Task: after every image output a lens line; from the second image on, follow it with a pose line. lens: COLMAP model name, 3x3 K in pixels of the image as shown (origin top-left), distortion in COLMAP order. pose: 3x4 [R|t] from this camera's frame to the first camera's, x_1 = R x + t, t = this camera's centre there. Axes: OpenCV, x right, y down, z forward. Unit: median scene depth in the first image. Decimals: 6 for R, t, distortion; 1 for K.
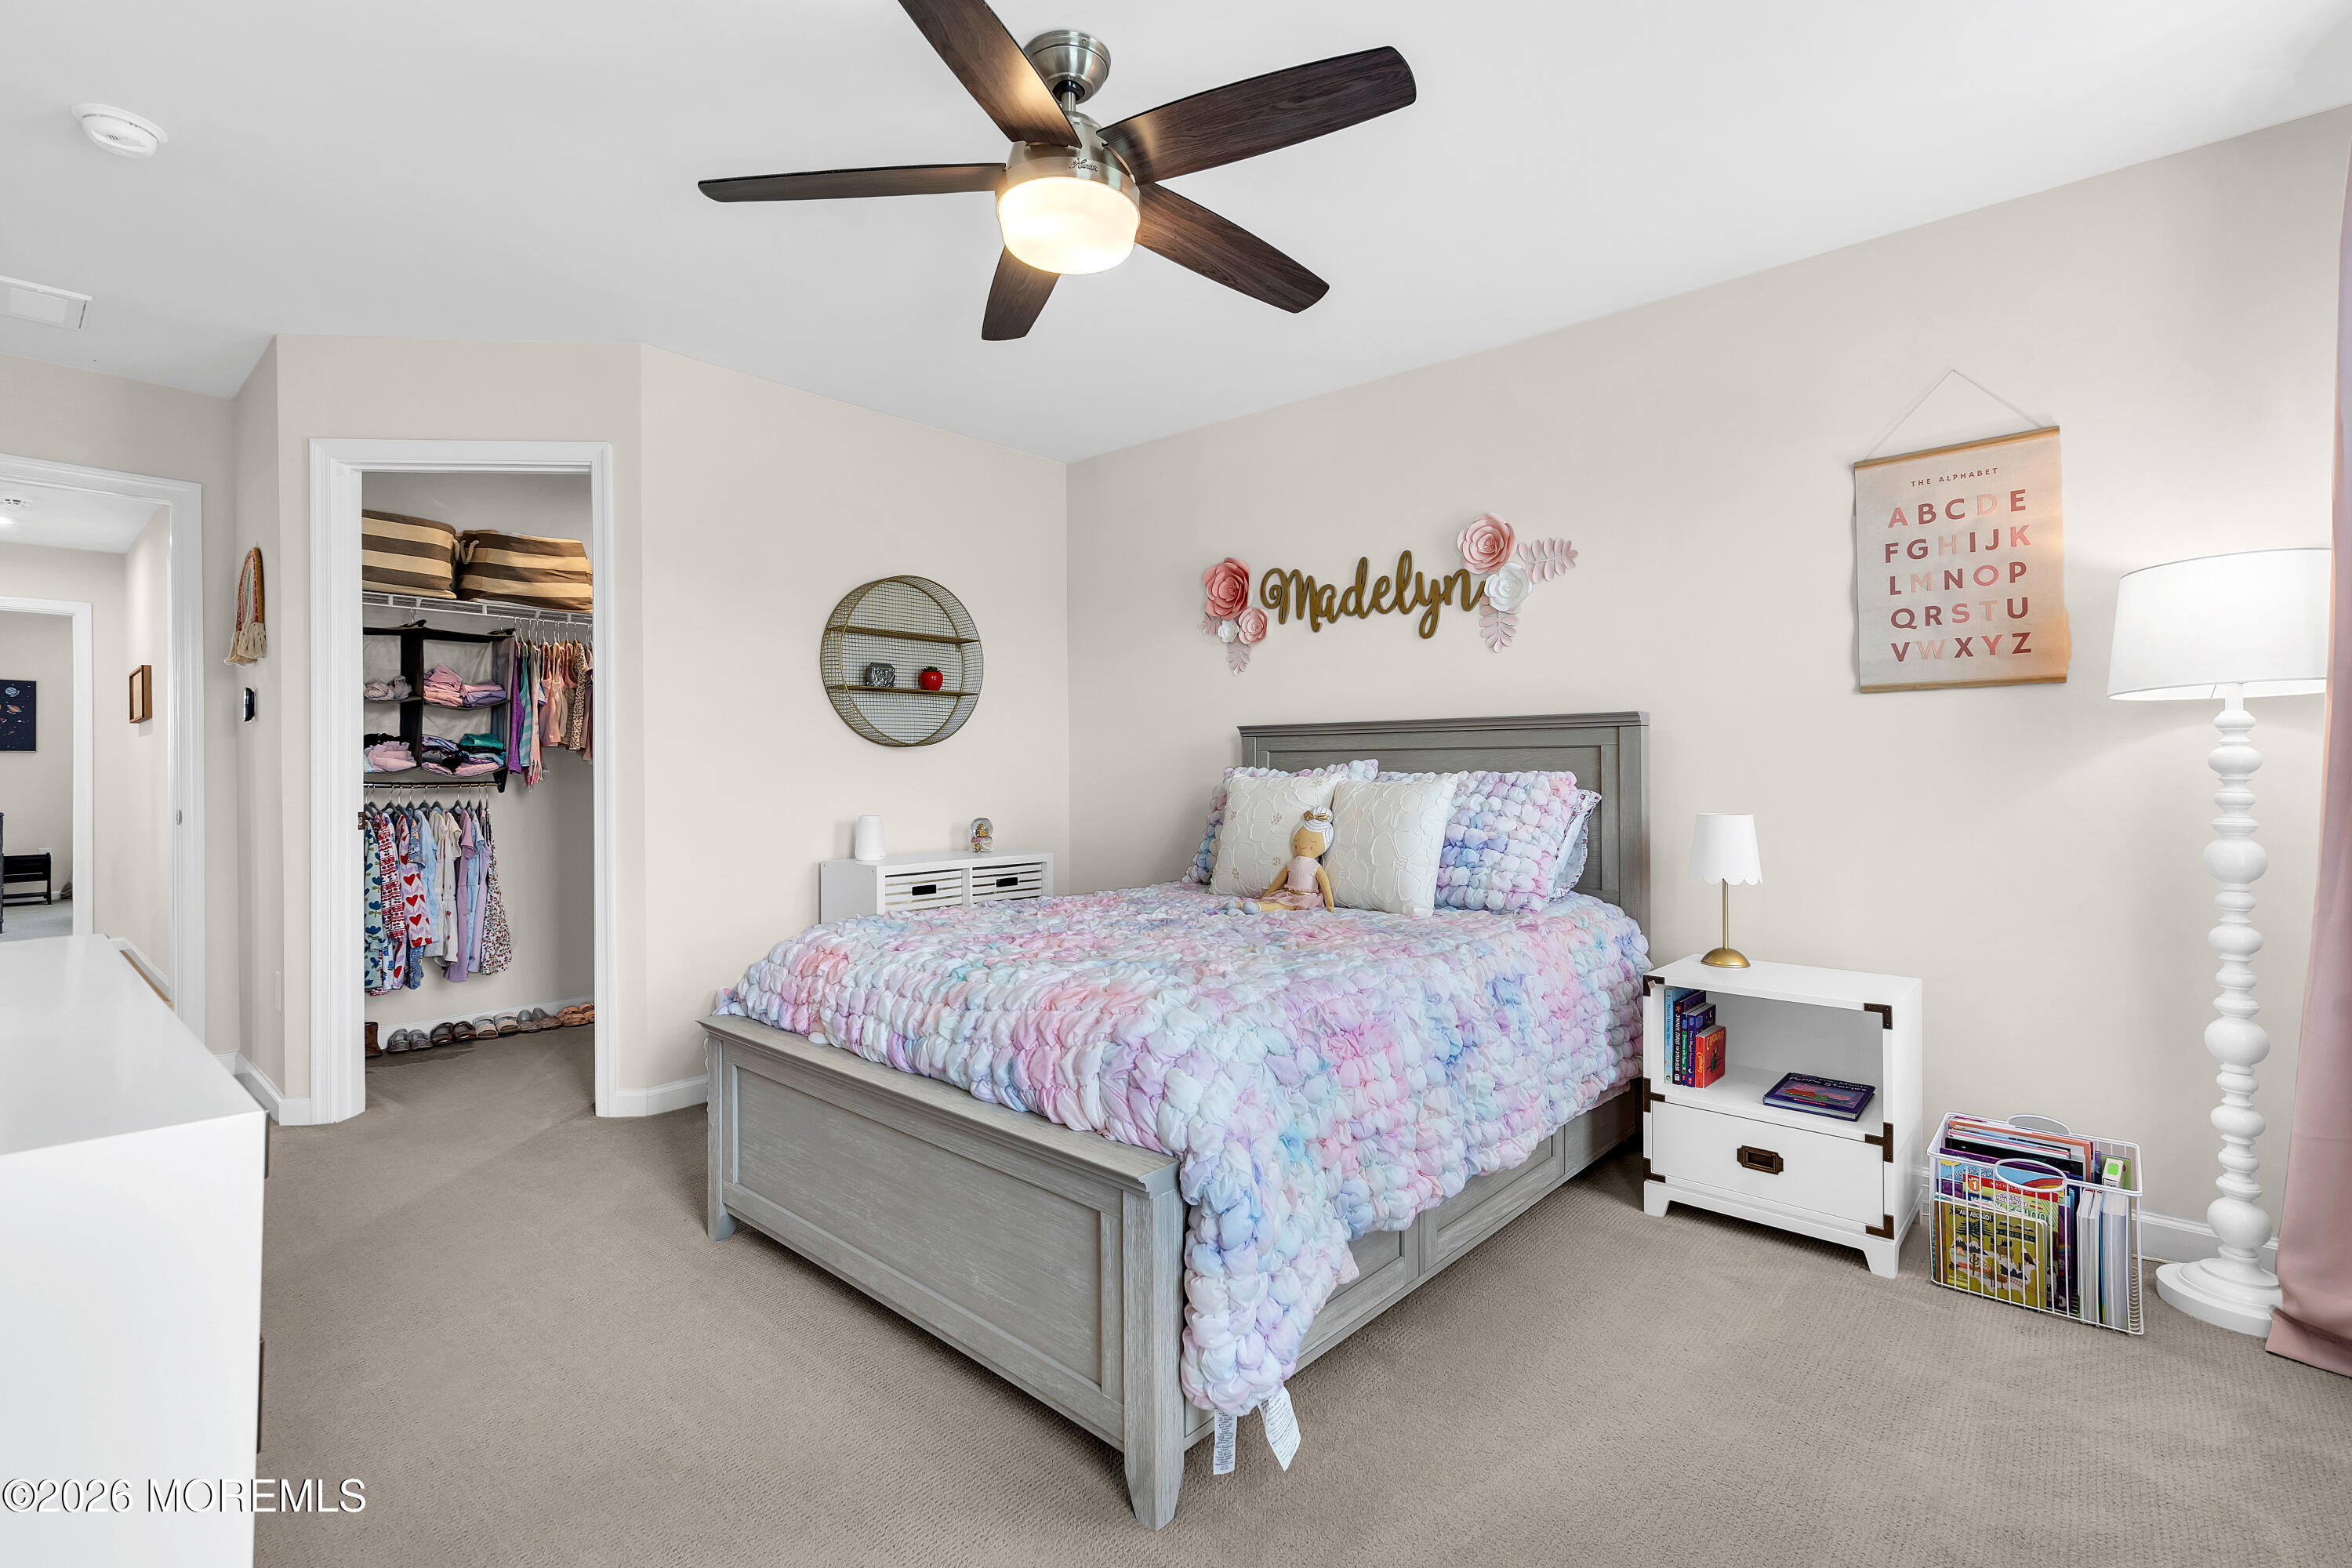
lens RADIAL K [[1052.0, 0, 1193.8], [0, 1052.0, 779.4], [0, 0, 1]] dist [-0.000799, -0.000124]
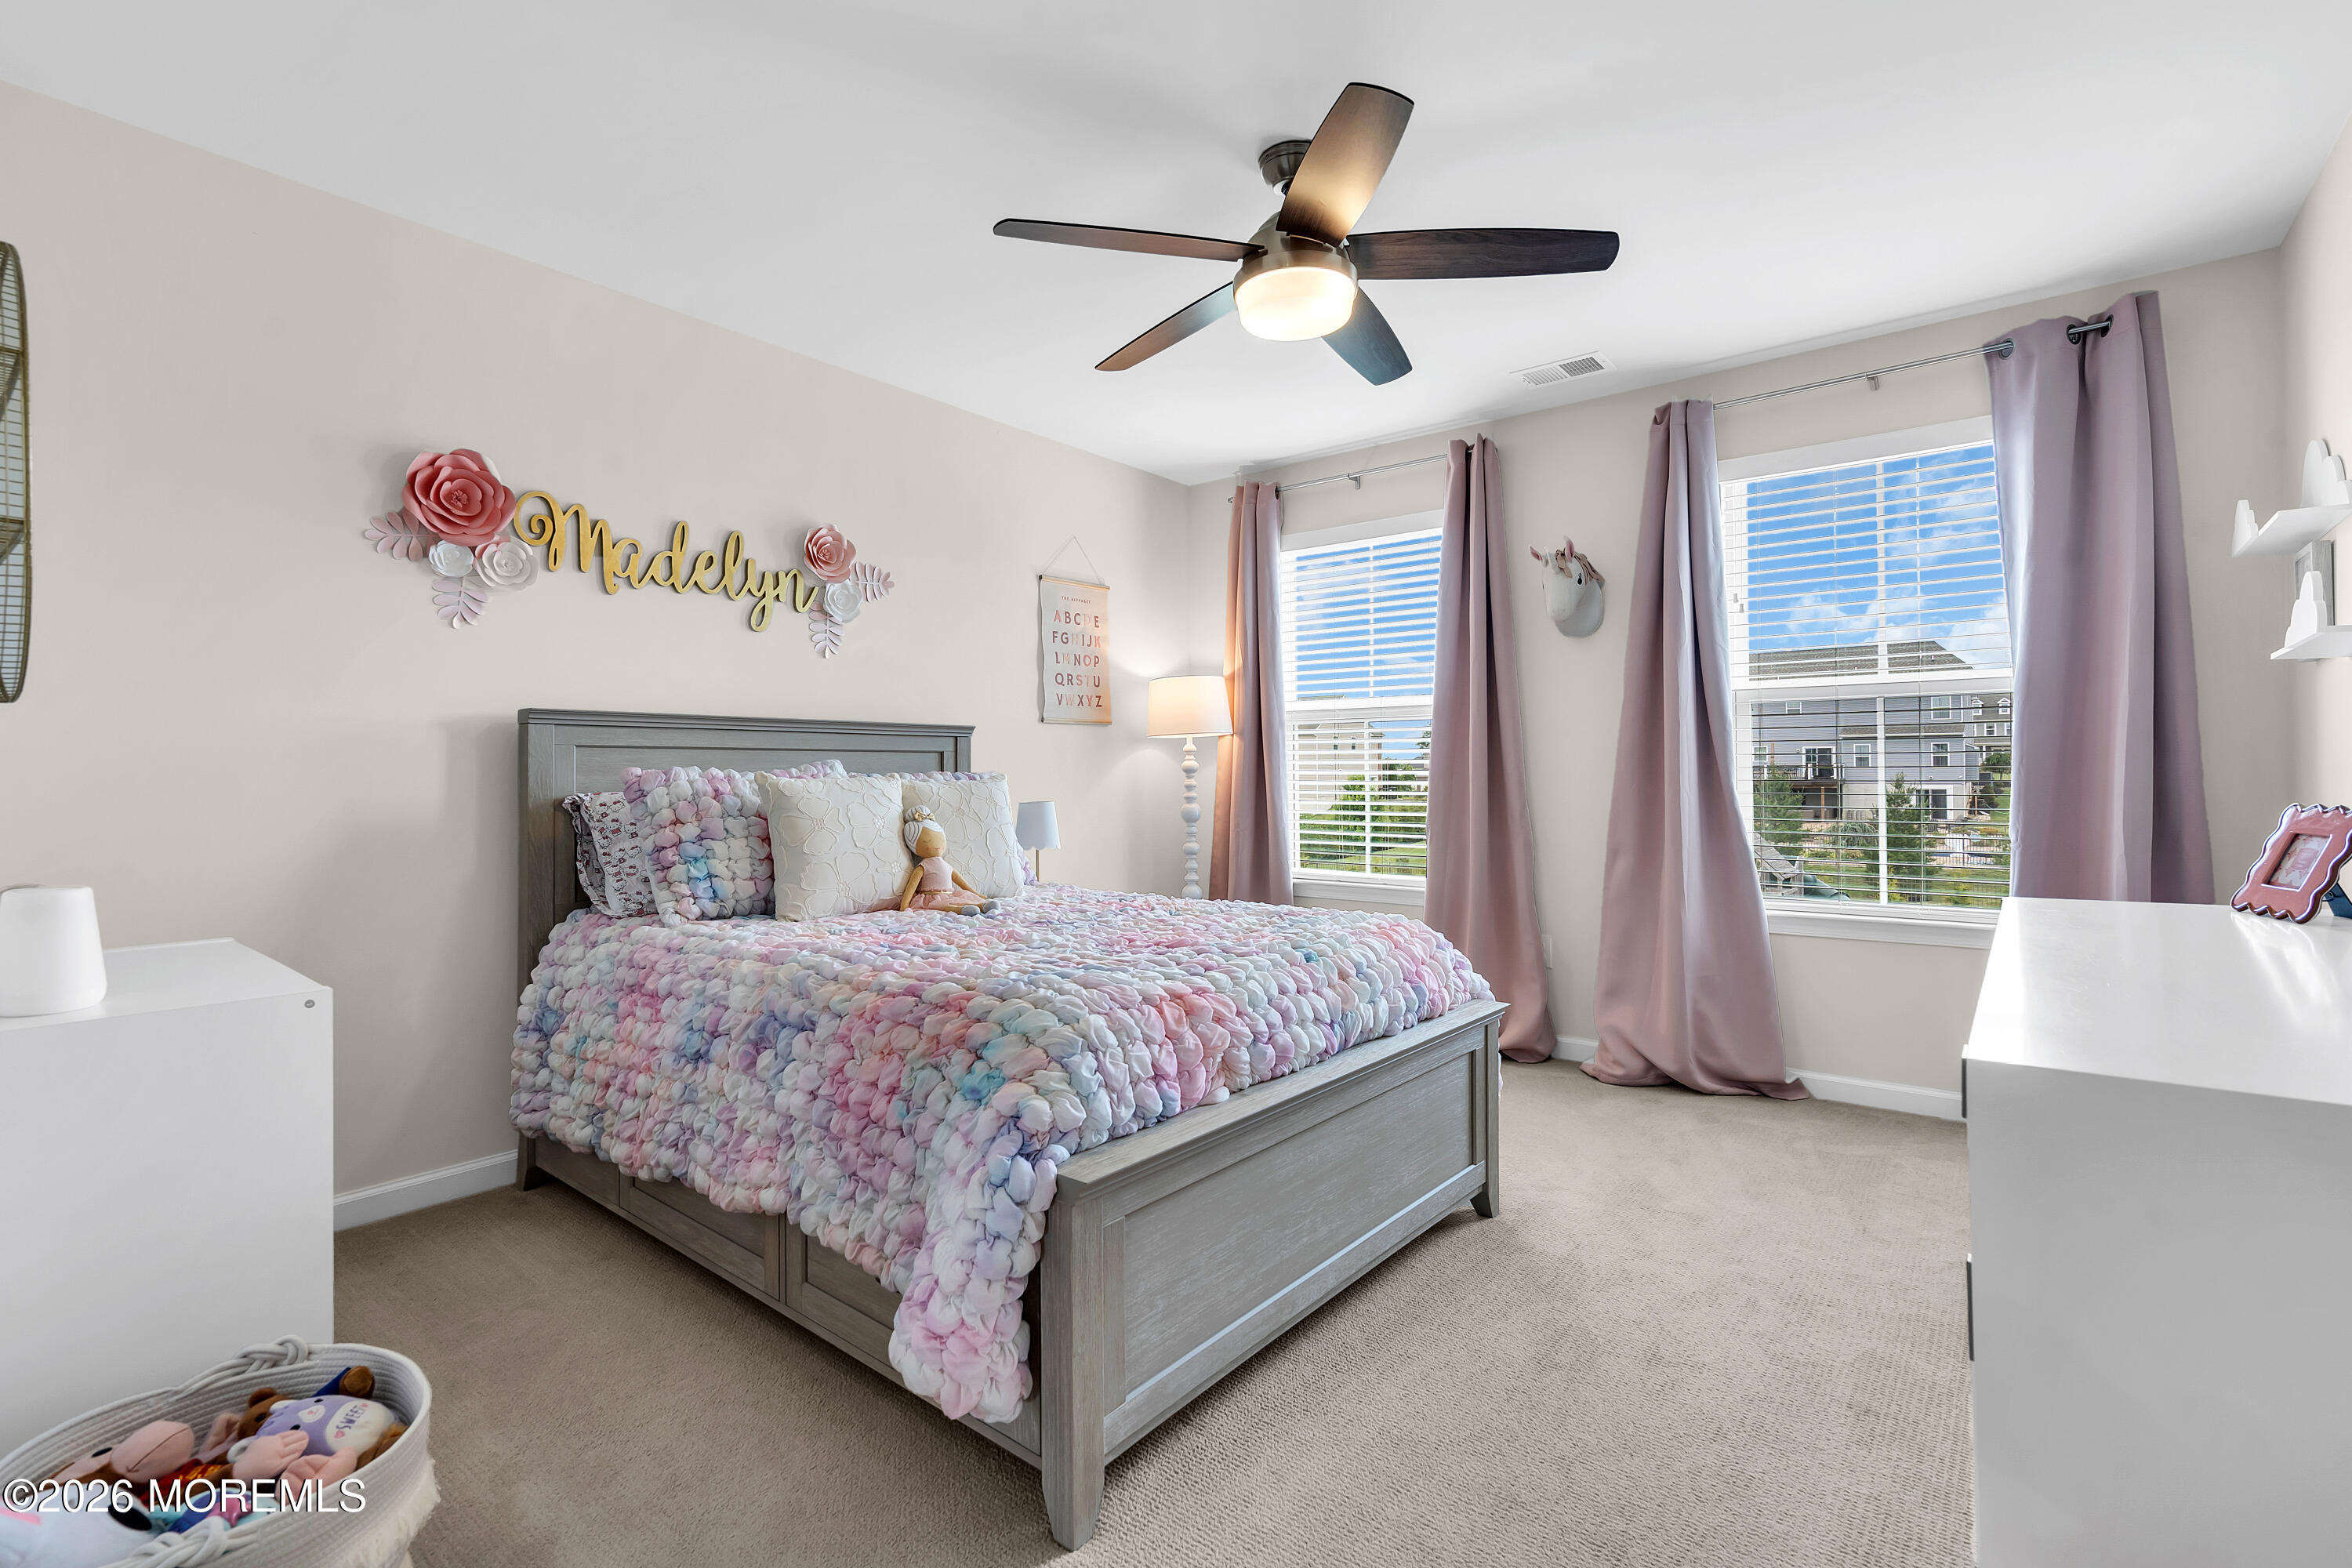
lens RADIAL K [[1052.0, 0, 1192.3], [0, 1052.0, 769.1], [0, 0, 1]] dist [-0.000799, -0.000124]
pose [[-0.032340, 0.006191, 0.999458, -0.719878], [0.013933, 0.999886, -0.005743, -0.001325], [-0.999380, 0.013740, -0.032422, 0.642163]]
